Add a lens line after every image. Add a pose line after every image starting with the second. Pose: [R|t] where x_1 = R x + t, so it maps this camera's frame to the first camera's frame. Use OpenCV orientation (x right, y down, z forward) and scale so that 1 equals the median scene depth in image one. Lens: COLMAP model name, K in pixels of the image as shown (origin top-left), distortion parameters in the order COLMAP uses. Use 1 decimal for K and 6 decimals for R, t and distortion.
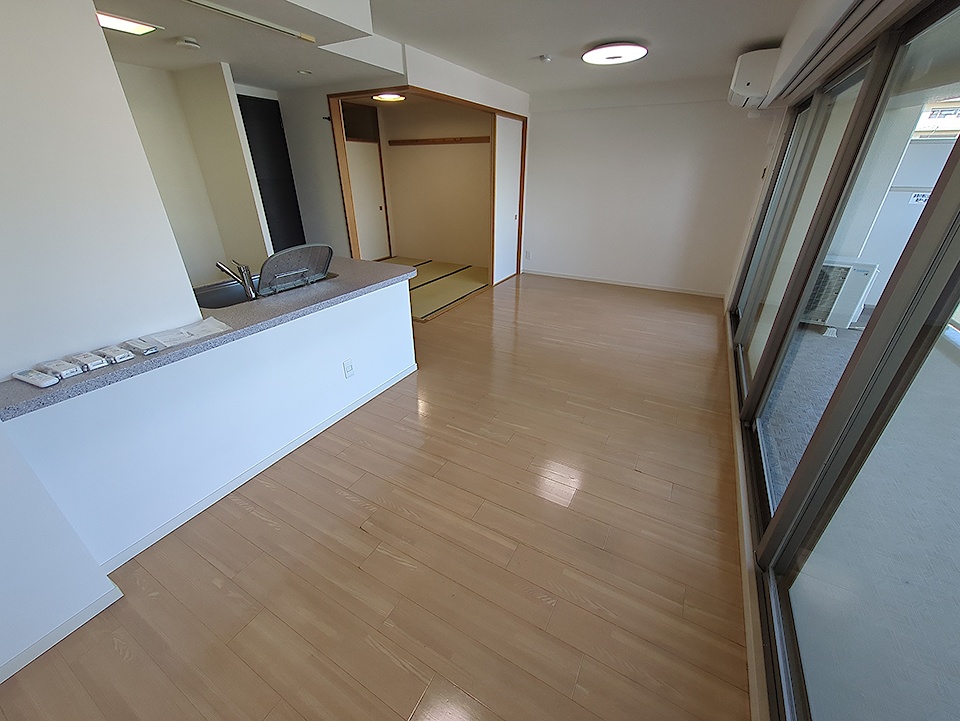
lens RADIAL K [[379.2, 0, 482.9], [0, 379.2, 358.8], [0, 0, 1]] dist [-0.004355, 0.003163]
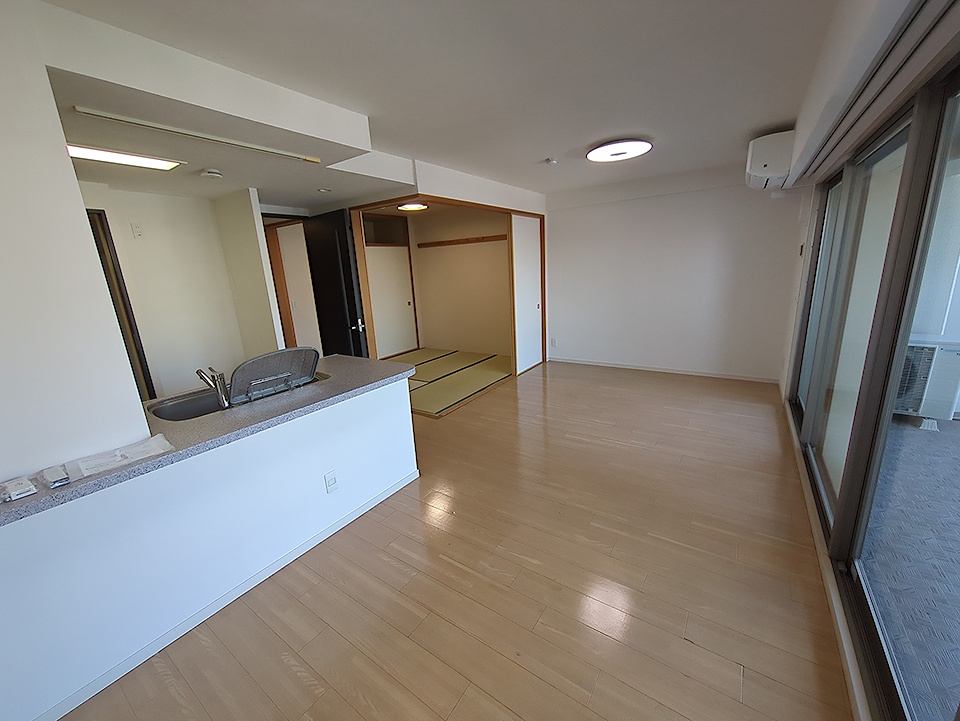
lens RADIAL K [[379.2, 0, 482.9], [0, 379.2, 358.8], [0, 0, 1]] dist [-0.004355, 0.003163]
pose [[0.994066, -0.030394, -0.104445, 0.077191], [0.006887, 0.975830, -0.218423, -0.047301], [0.108559, 0.216407, 0.970249, 0.102405]]
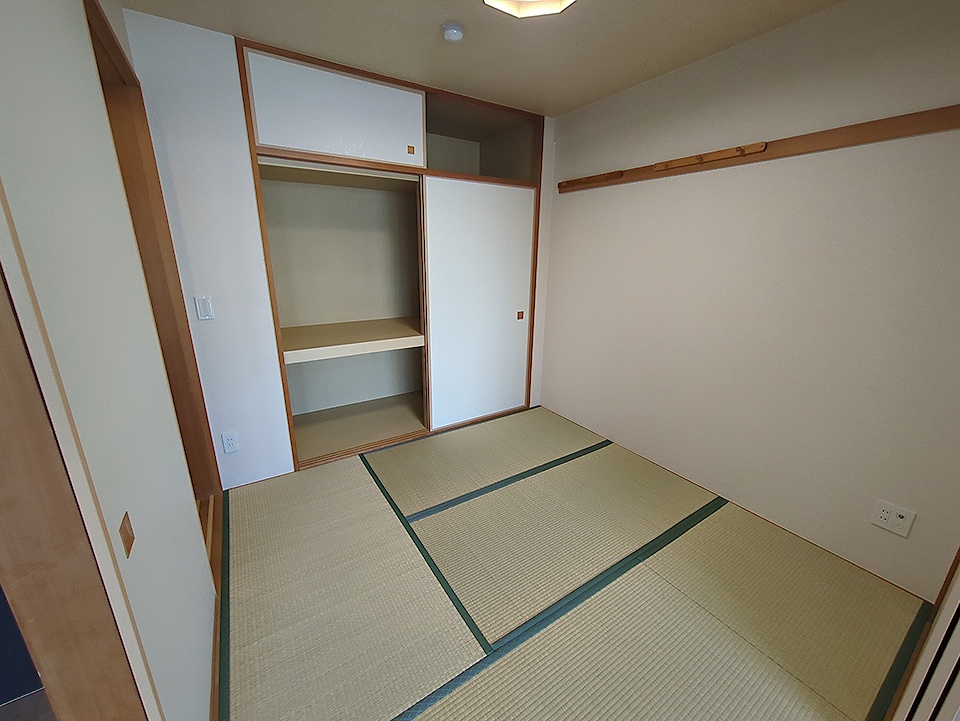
lens RADIAL K [[379.2, 0, 482.9], [0, 379.2, 358.8], [0, 0, 1]] dist [-0.004355, 0.003163]
pose [[0.881030, 0.137573, -0.452613, -0.187895], [-0.218702, 0.966844, -0.131838, -0.591176], [0.419470, 0.215141, 0.881907, 1.240925]]
